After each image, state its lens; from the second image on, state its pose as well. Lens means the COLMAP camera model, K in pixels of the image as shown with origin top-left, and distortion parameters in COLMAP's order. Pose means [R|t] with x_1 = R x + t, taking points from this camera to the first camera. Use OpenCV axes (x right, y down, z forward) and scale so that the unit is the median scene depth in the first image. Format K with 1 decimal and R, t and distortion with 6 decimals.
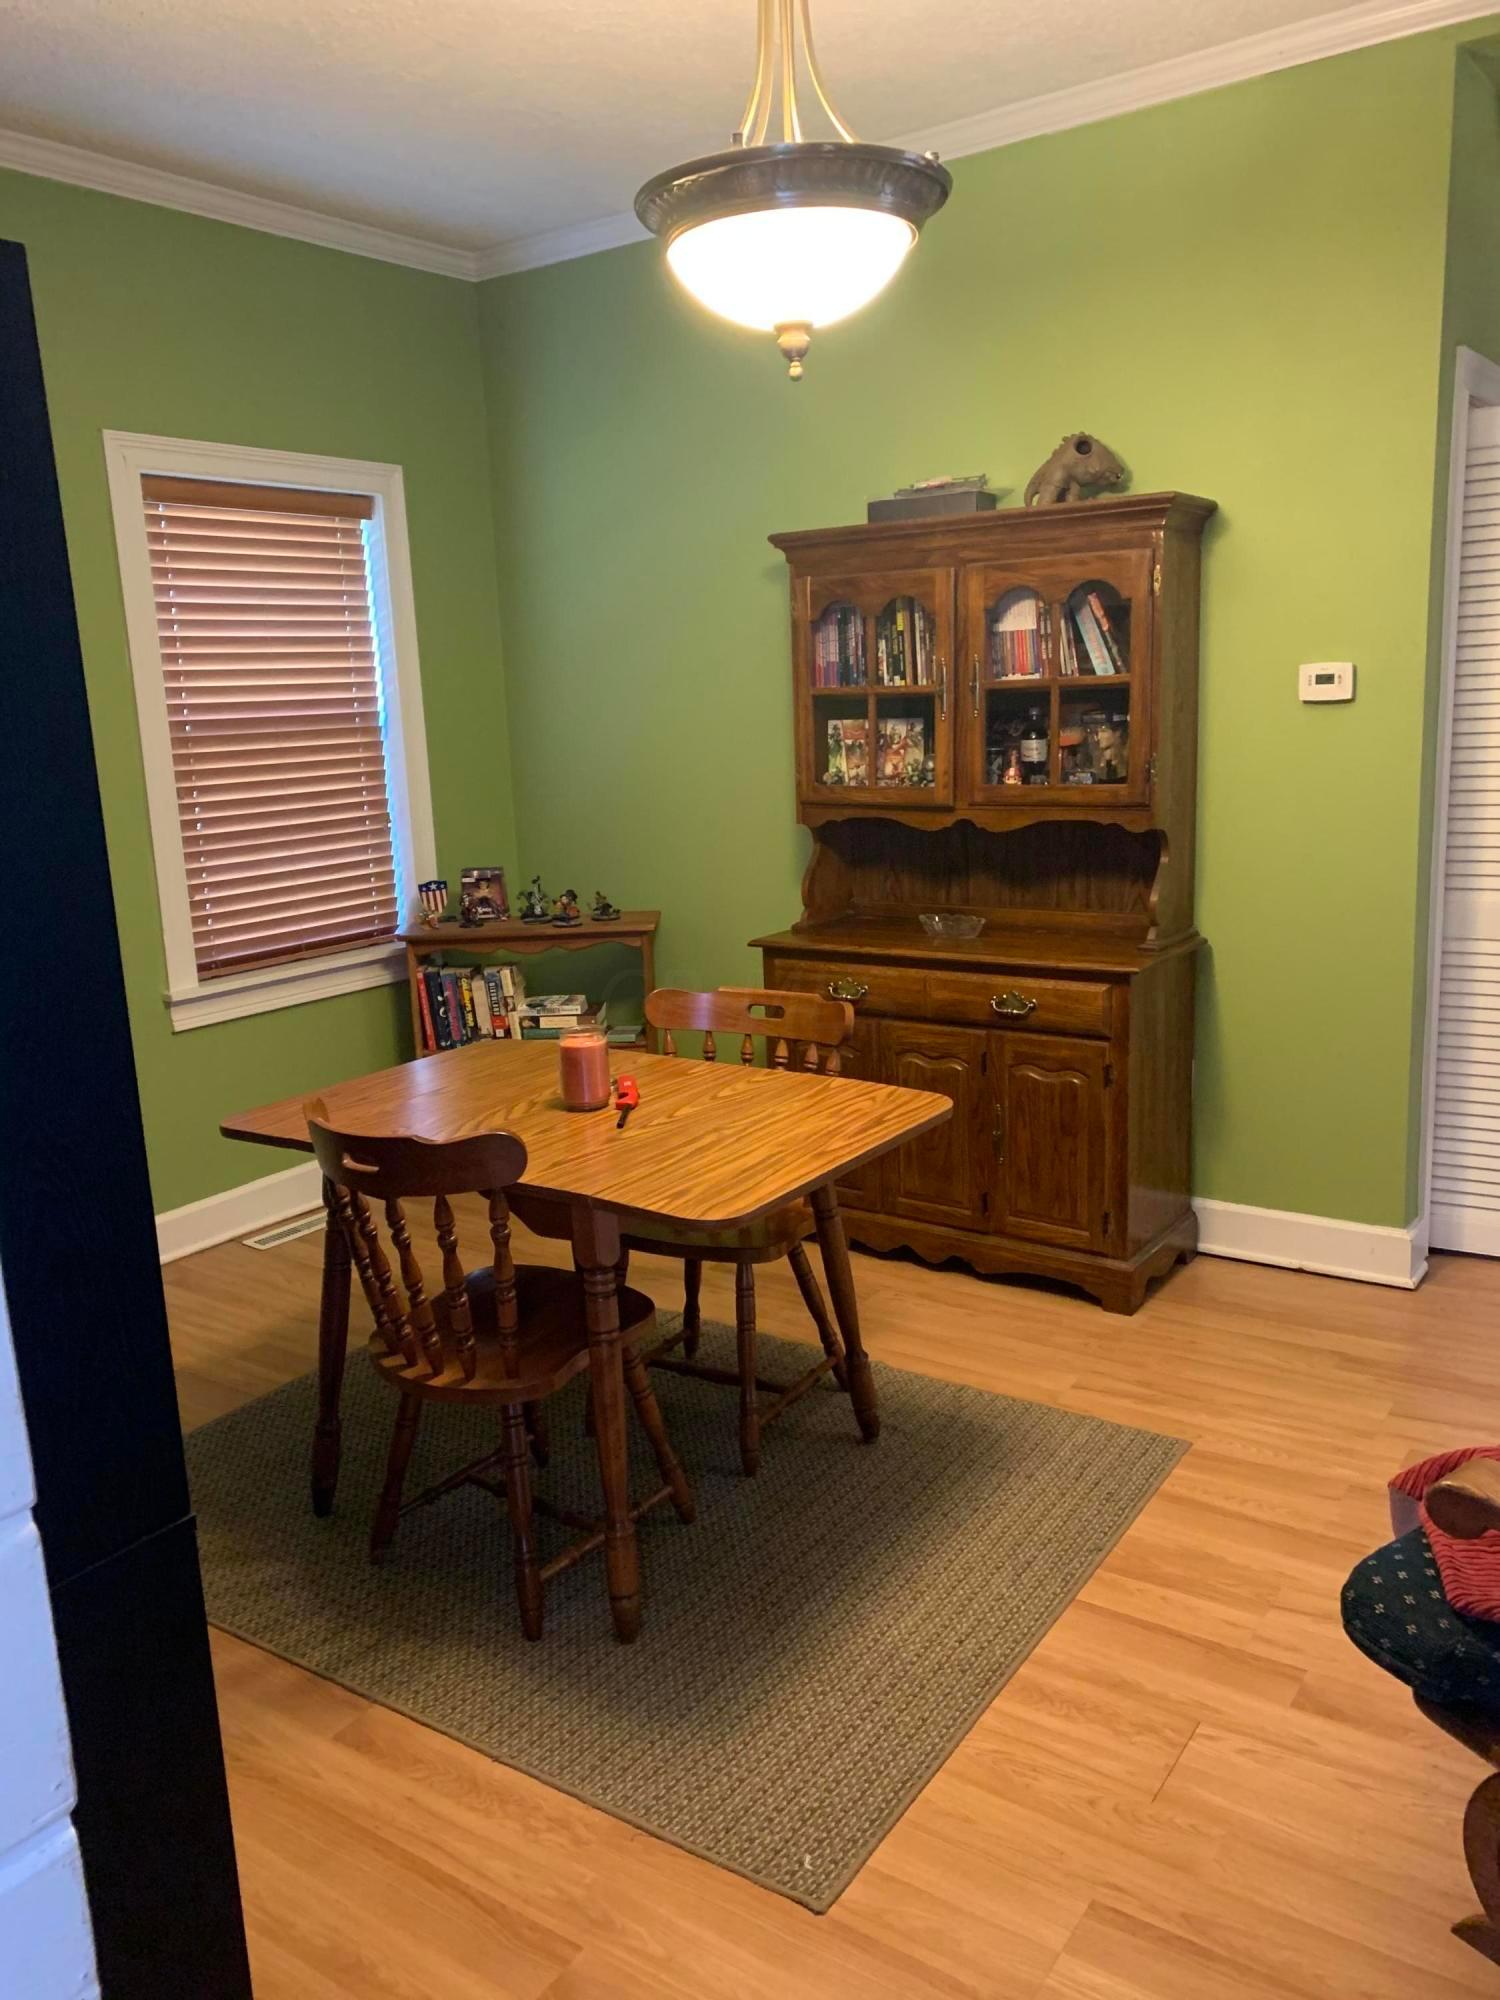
lens RADIAL K [[1552.4, 0, 751.6], [0, 1552.4, 990.0], [0, 0, 1]] dist [0.010978, -0.006115]
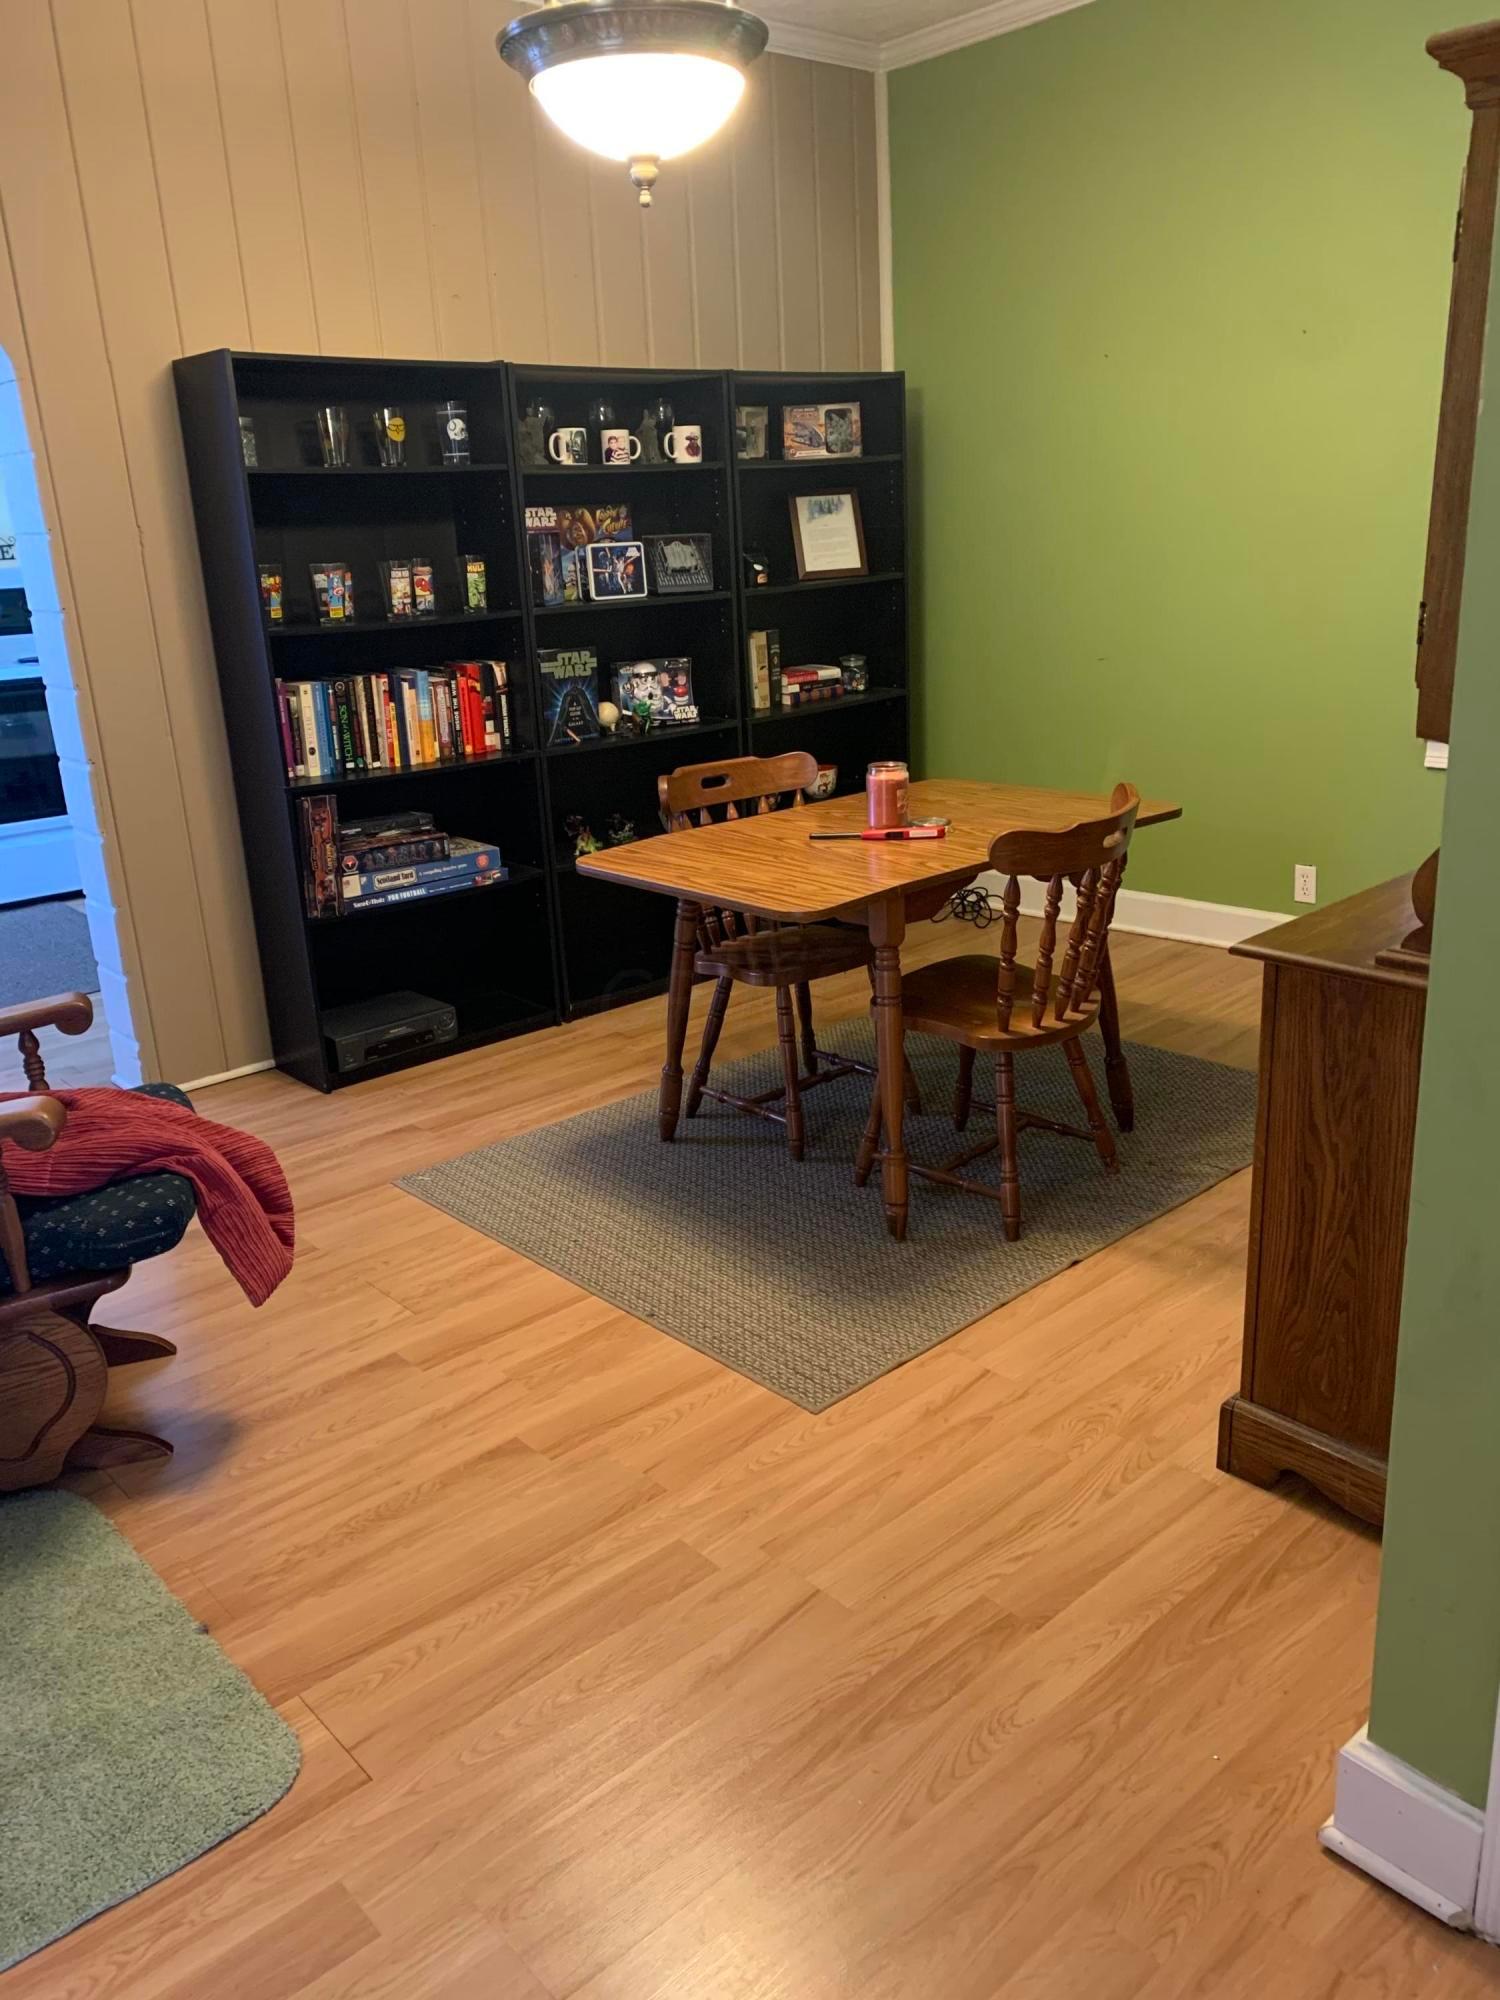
lens RADIAL K [[1552.4, 0, 751.6], [0, 1552.4, 990.0], [0, 0, 1]] dist [0.010978, -0.006115]
pose [[-0.234657, 0.344604, -0.908947, 0.778415], [-0.127383, 0.916091, 0.380198, -0.186347], [0.963696, 0.205000, -0.171070, 0.849039]]
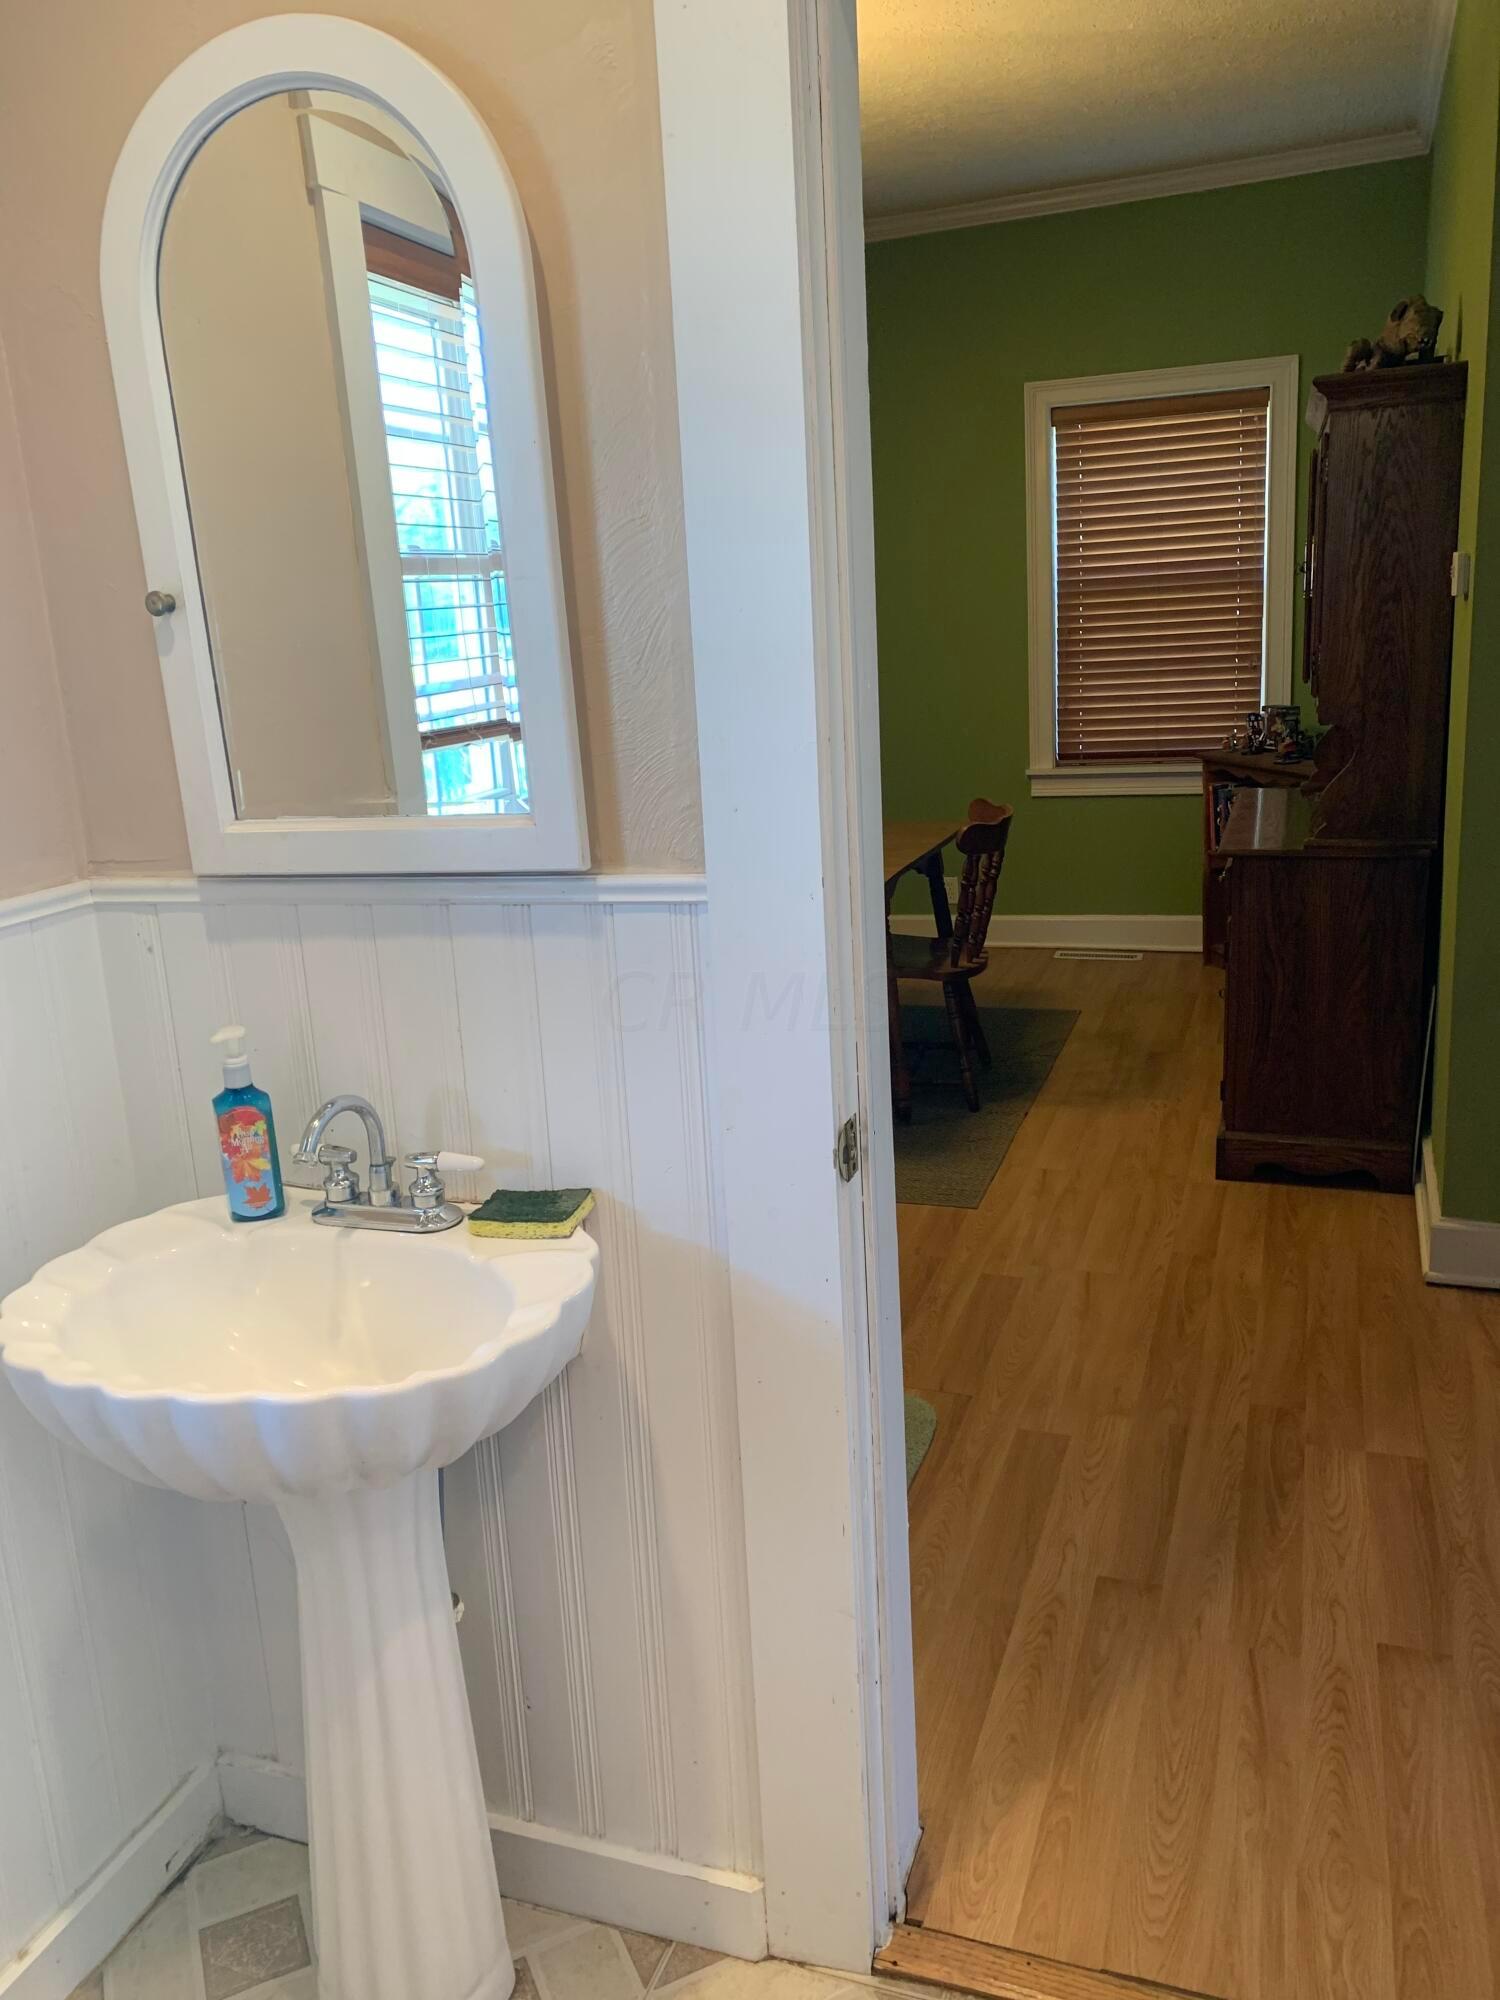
lens RADIAL K [[1583.2, 0, 713.0], [0, 1583.2, 989.3], [0, 0, 1]] dist [-0.003210, -0.000964]
pose [[0.236692, 0.262548, -0.935439, 1.097931], [-0.136175, 0.962258, 0.235619, -0.119288], [0.961994, 0.071615, 0.263511, 0.359677]]
